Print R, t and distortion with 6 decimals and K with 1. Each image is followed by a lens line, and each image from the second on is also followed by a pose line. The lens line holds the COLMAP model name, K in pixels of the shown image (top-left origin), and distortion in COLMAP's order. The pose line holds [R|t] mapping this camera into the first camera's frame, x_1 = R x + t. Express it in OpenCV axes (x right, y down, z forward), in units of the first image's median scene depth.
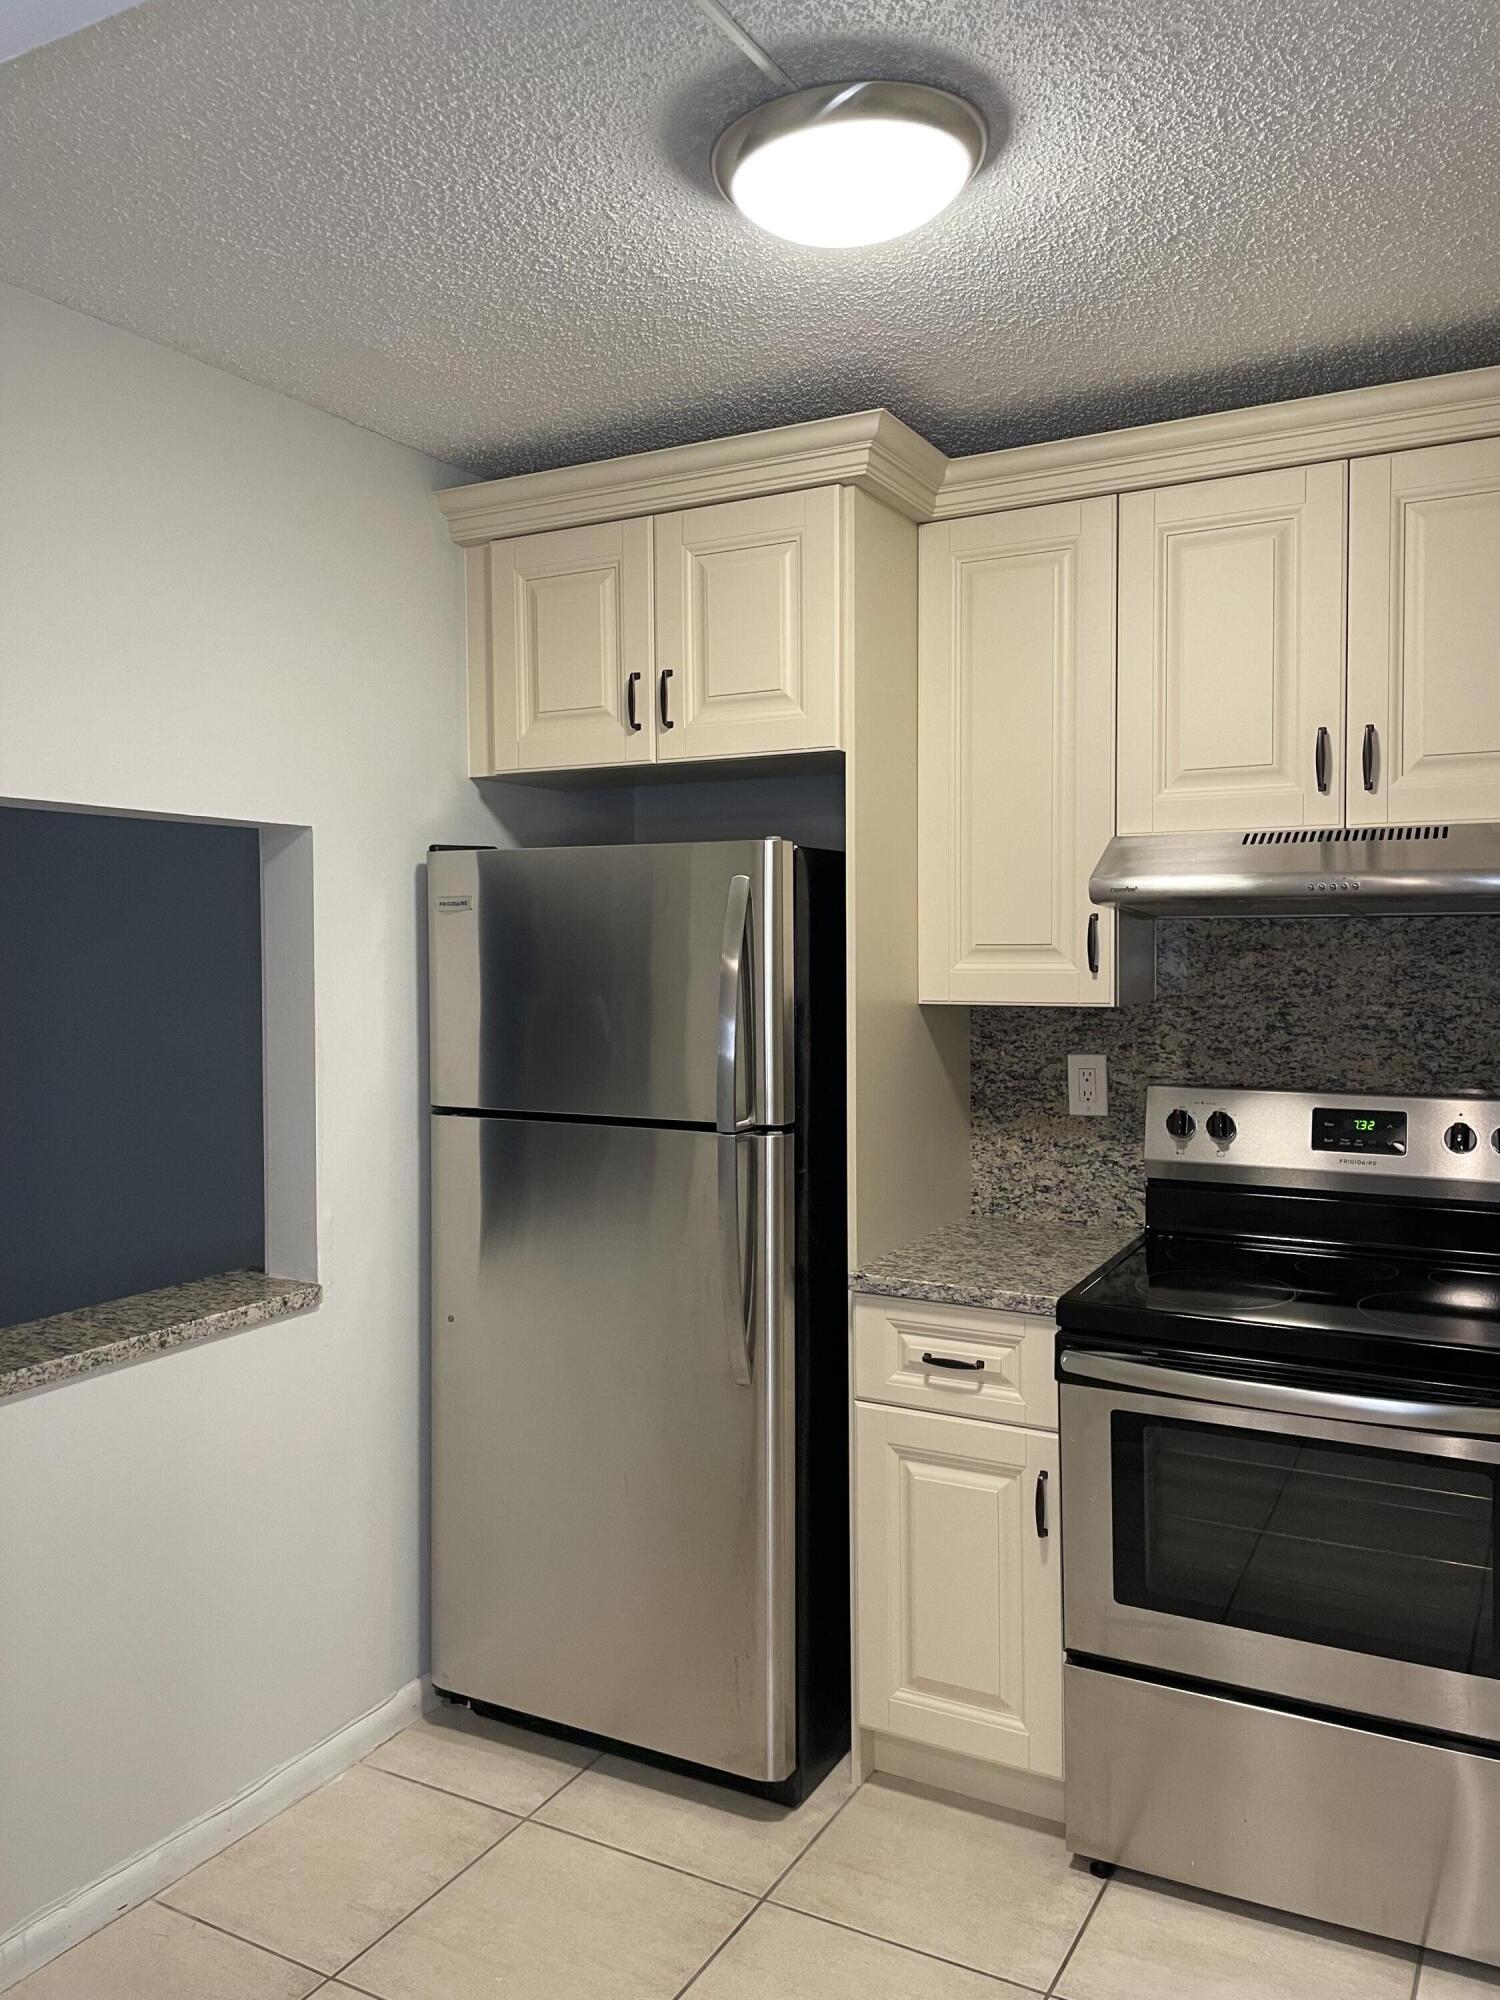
lens RADIAL K [[1512.3, 0, 743.5], [0, 1512.3, 979.9], [0, 0, 1]] dist [0.093935, -0.121416]
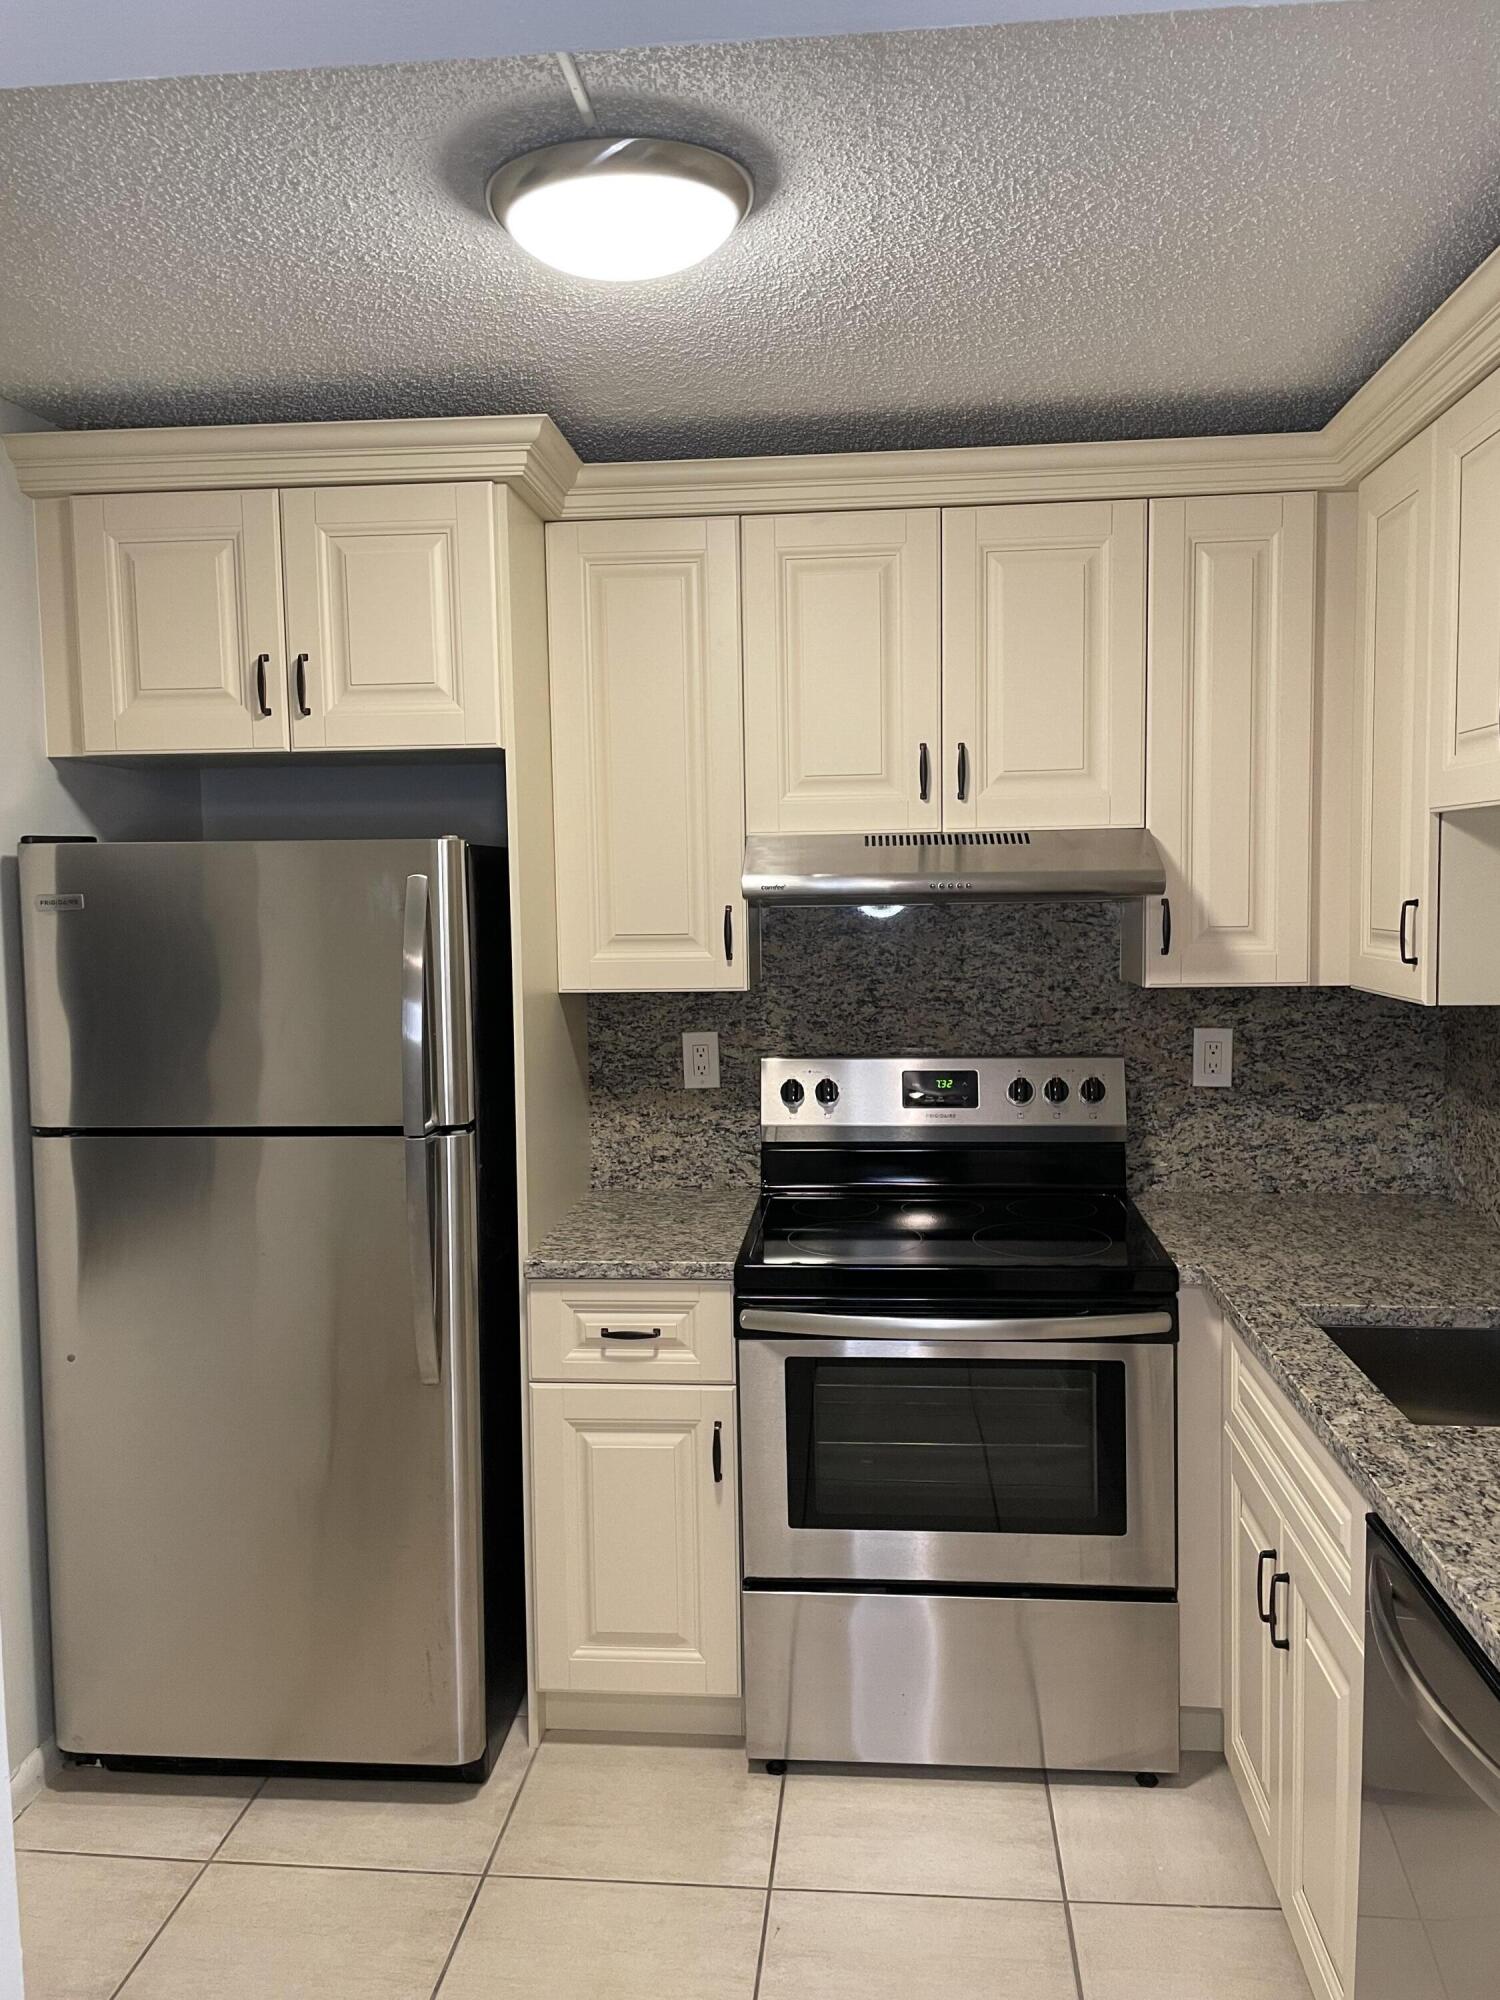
lens RADIAL K [[1516.3, 0, 750.4], [0, 1516.3, 983.2], [0, 0, 1]] dist [0.103827, -0.140938]
pose [[0.916653, -0.035903, 0.398068, -0.188382], [0.020807, 0.998893, 0.042179, -0.033729], [-0.399142, -0.030381, 0.916386, 0.000314]]
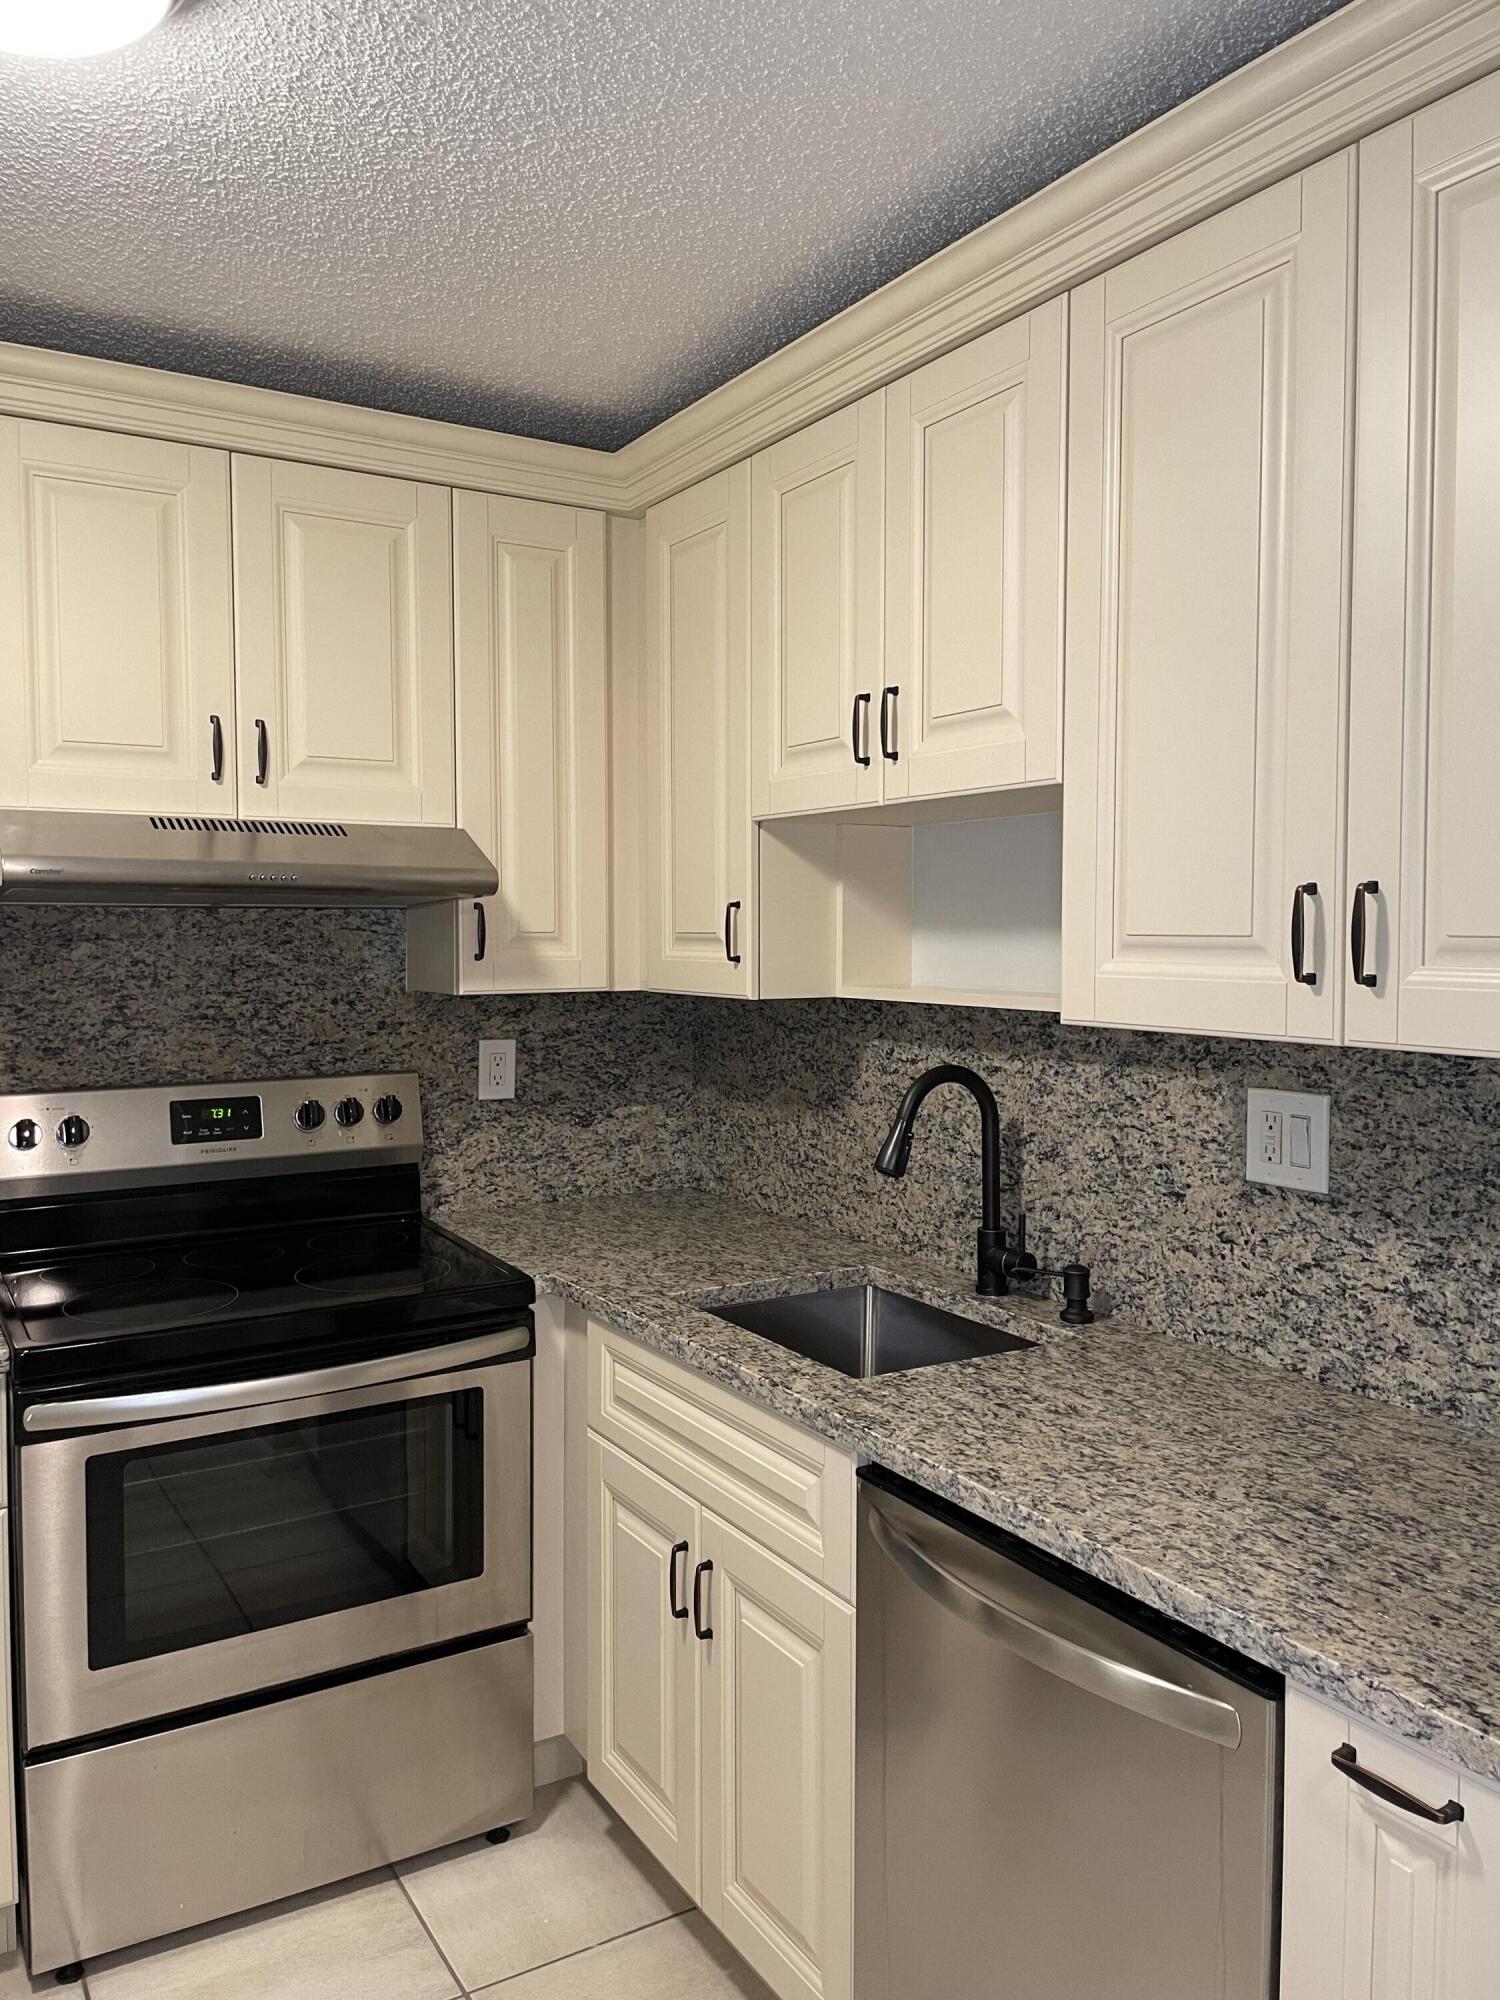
lens RADIAL K [[1514.3, 0, 759.3], [0, 1514.3, 979.3], [0, 0, 1]] dist [0.095300, -0.118633]
pose [[0.501139, -0.024903, 0.865008, -0.289170], [0.020803, 0.999644, 0.016727, -0.003113], [-0.865117, 0.009612, 0.501479, 0.184357]]
